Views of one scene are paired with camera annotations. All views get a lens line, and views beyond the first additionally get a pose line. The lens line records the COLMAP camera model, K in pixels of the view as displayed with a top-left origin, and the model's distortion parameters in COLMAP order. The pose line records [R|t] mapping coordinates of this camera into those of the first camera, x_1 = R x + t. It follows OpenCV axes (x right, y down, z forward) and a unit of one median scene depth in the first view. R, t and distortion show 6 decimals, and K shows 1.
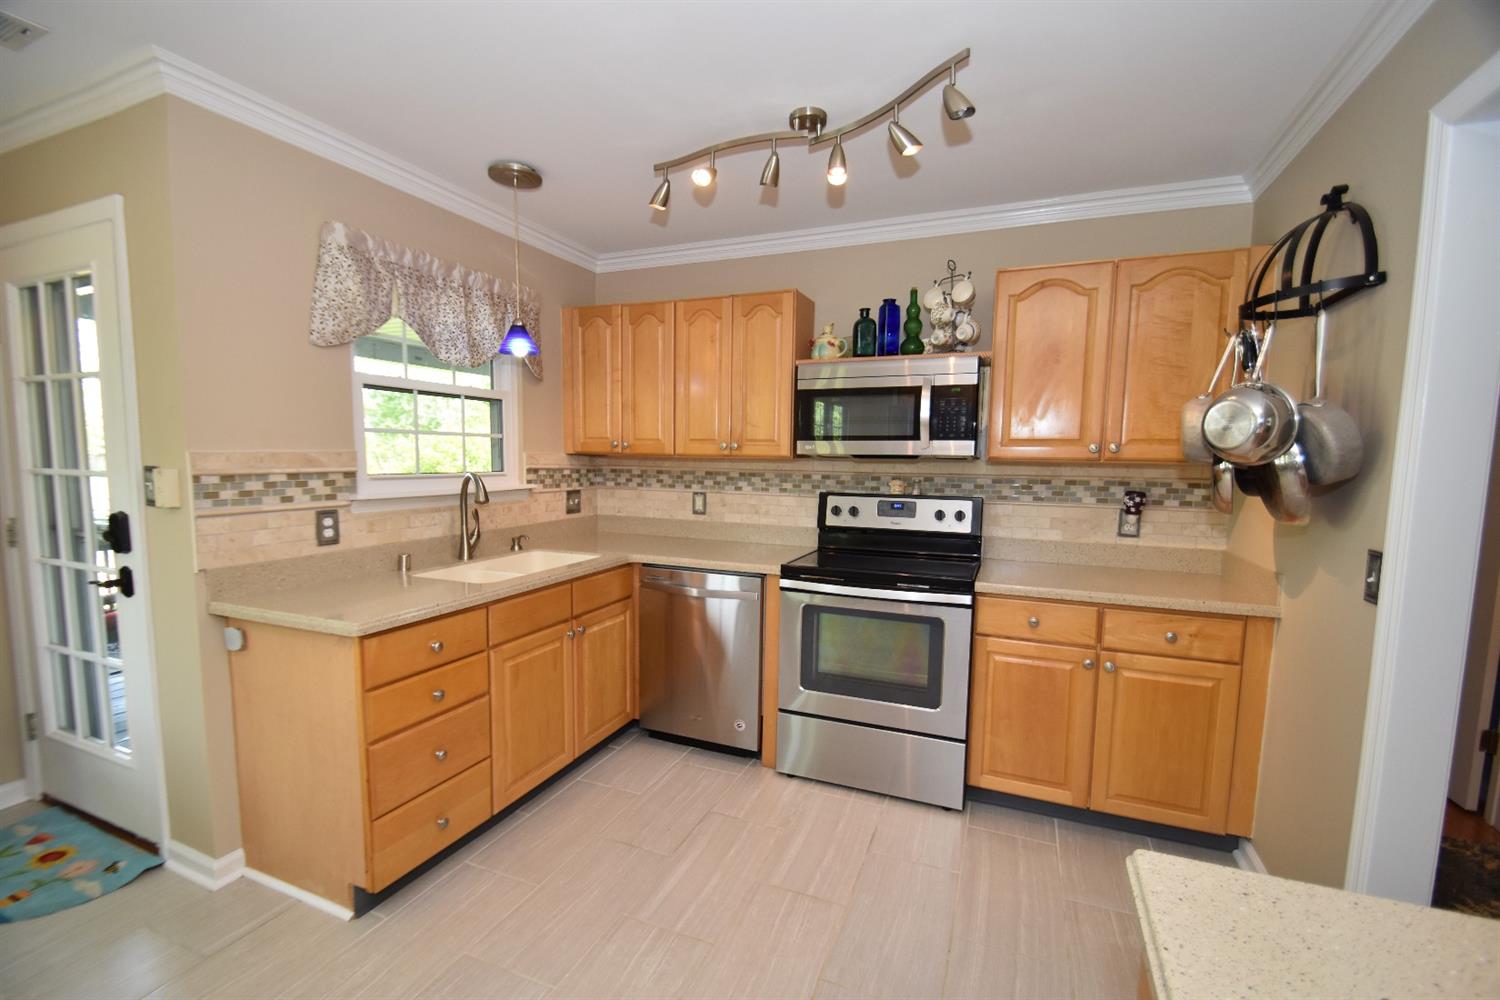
lens RADIAL K [[654.6, 0, 747.1], [0, 654.6, 529.1], [0, 0, 1]] dist [0.000071, -0.000066]
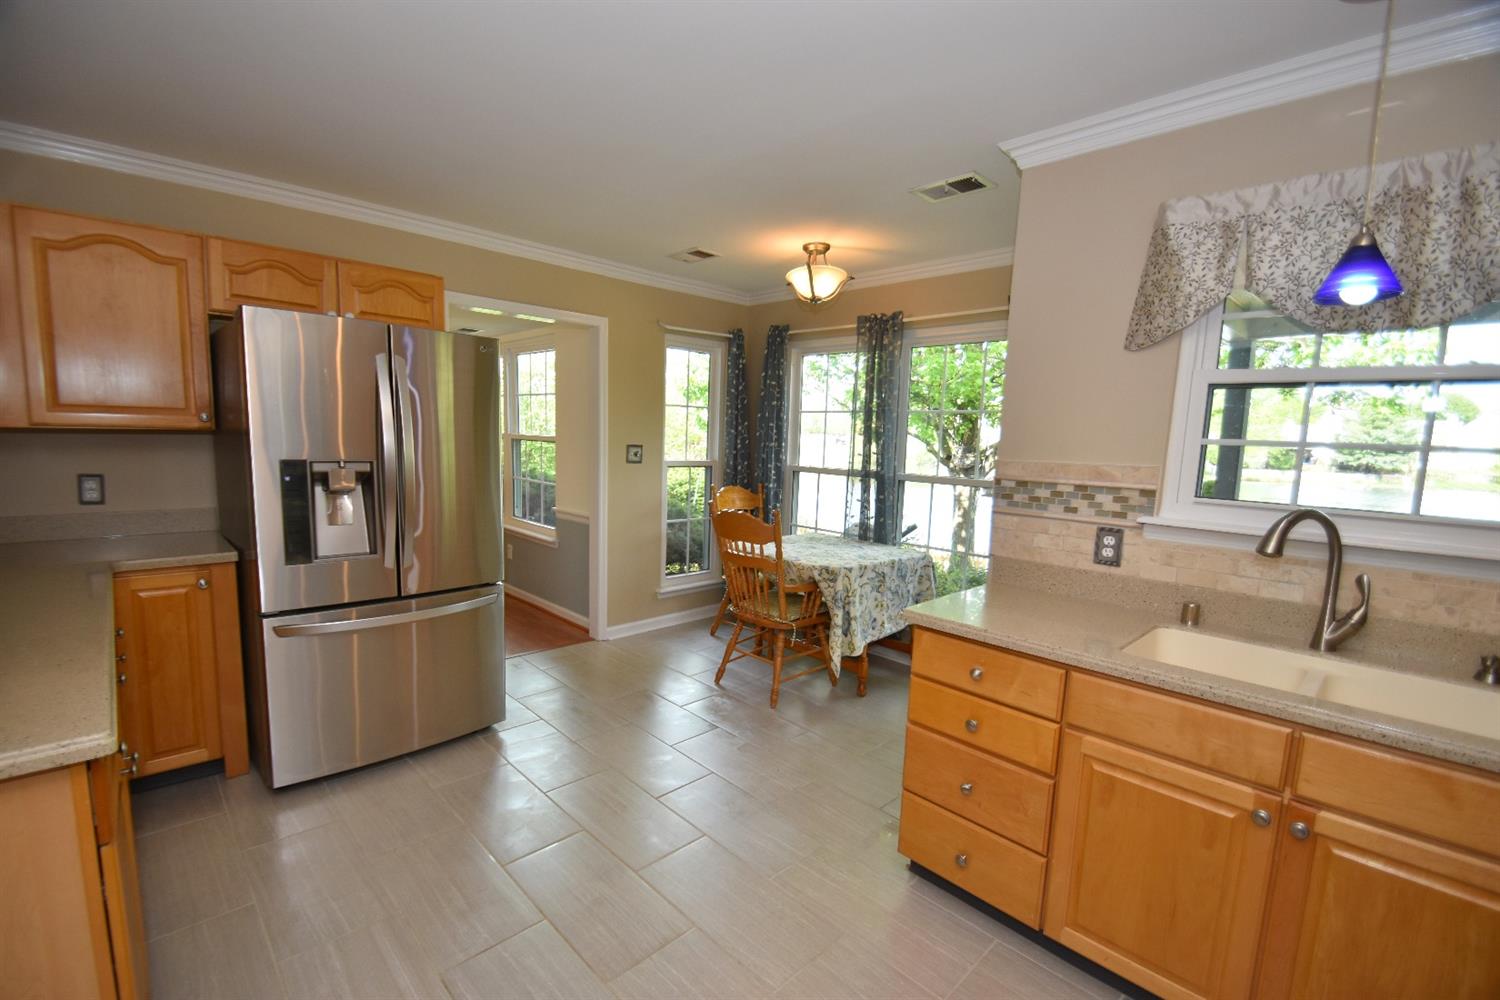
lens RADIAL K [[654.6, 0, 747.1], [0, 654.6, 529.1], [0, 0, 1]] dist [0.000071, -0.000066]
pose [[-0.385266, 0.106681, -0.916618, 0.410690], [-0.144926, 0.973974, 0.174271, -0.114510], [0.911354, 0.199982, -0.359779, 0.862608]]
